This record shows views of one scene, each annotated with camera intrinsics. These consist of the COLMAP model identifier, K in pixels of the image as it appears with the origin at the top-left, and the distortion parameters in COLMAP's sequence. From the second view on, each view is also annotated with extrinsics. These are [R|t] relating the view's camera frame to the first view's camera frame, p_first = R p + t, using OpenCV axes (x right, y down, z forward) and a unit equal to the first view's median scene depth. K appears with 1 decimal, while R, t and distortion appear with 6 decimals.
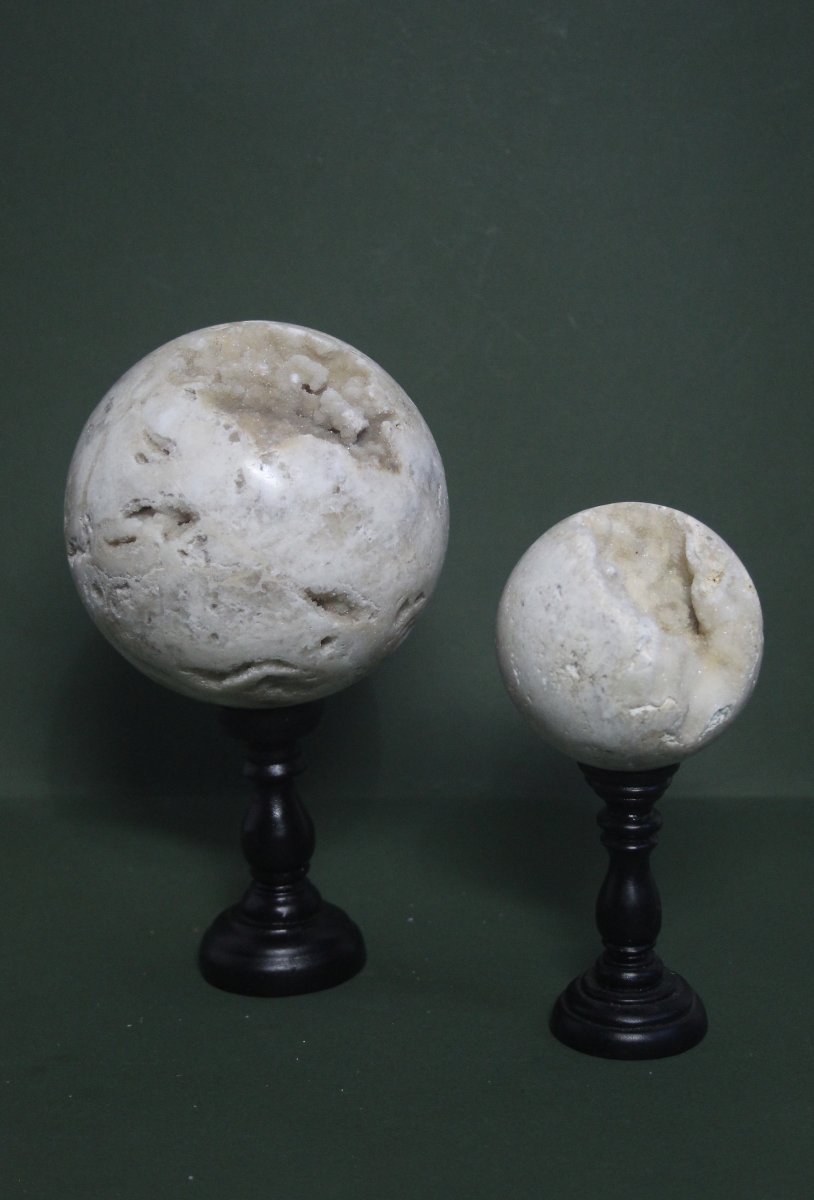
lens RADIAL K [[2034.5, 0, 404.3], [0, 2034.5, 602.9], [0, 0, 1]] dist [-0.024243, 0.000000]
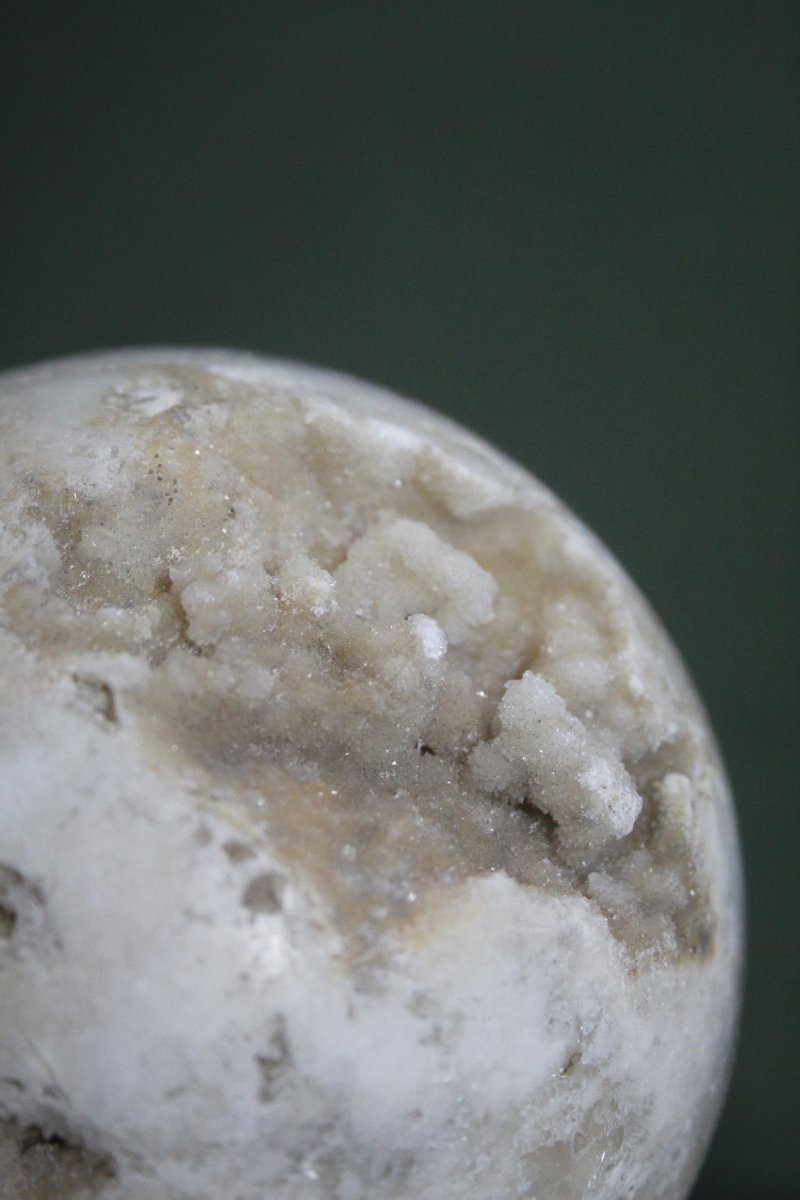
lens RADIAL K [[2255.7, 0, 401.2], [0, 2255.7, 599.9], [0, 0, 1]] dist [0.007761, 0.000000]
pose [[0.964672, 0.069826, 0.254034, -0.143791], [-0.108522, 0.983951, 0.141644, -0.164060], [-0.240066, -0.164209, 0.956767, 0.690522]]
